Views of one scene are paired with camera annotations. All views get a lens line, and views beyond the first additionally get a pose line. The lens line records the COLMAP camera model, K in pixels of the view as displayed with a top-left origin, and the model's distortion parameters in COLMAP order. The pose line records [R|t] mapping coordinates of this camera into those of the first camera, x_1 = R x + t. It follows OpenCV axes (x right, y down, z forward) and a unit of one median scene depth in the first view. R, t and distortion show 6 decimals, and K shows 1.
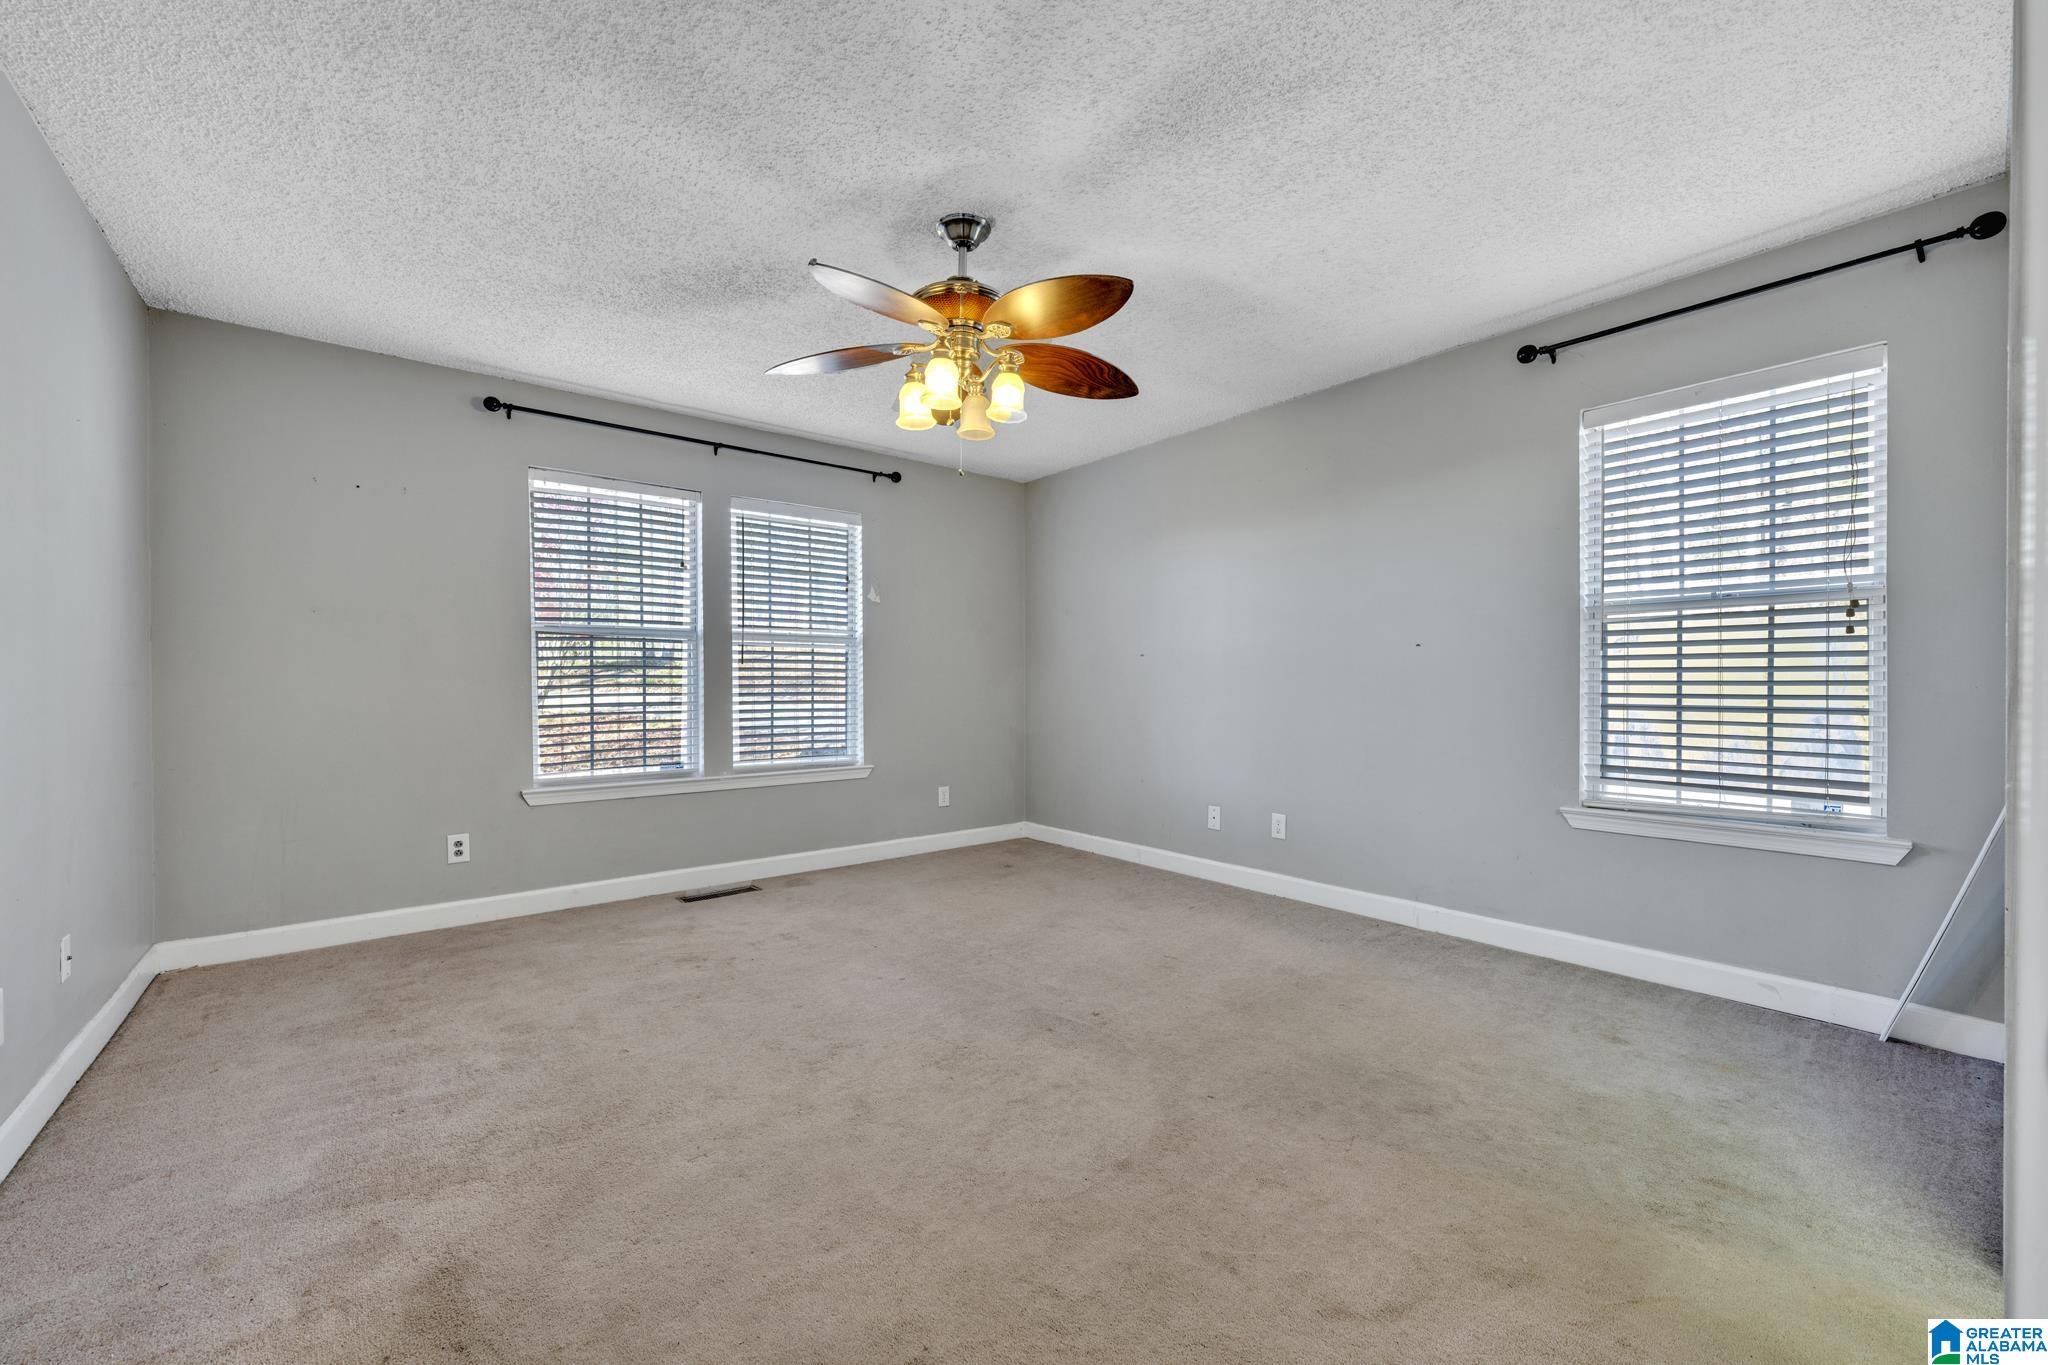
lens RADIAL K [[801.3, 0, 1021.7], [0, 801.3, 693.0], [0, 0, 1]] dist [0.000685, -0.000077]
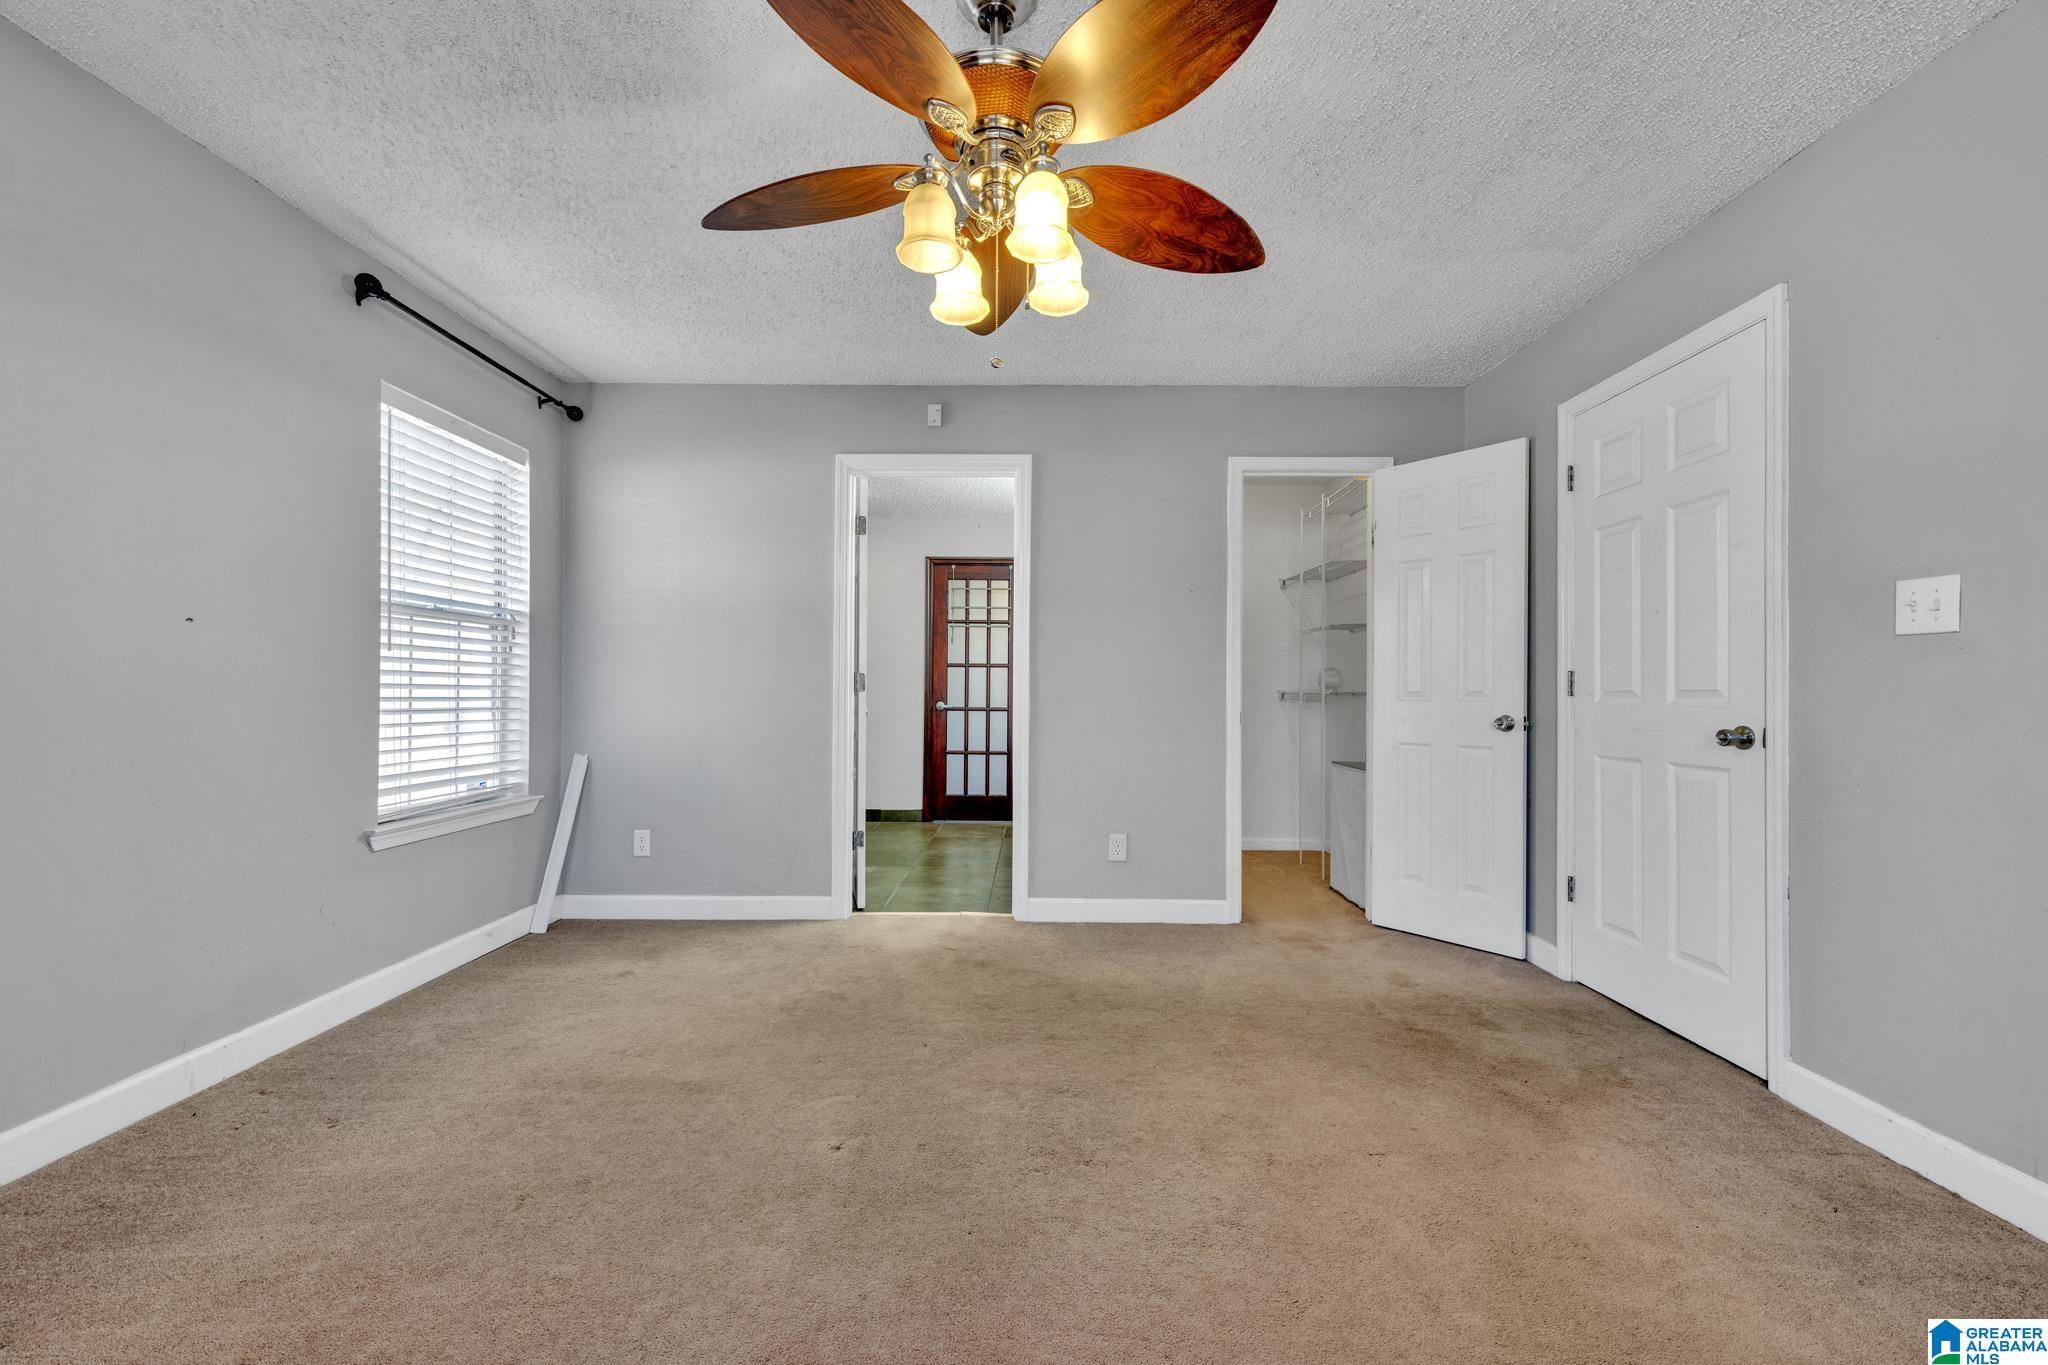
lens RADIAL K [[801.3, 0, 1023.9], [0, 801.3, 687.4], [0, 0, 1]] dist [0.000685, -0.000077]
pose [[-0.769714, 0.001753, 0.638386, -0.471387], [0.008170, 0.999941, 0.007105, -0.013948], [-0.638336, 0.010684, -0.769684, 1.387639]]
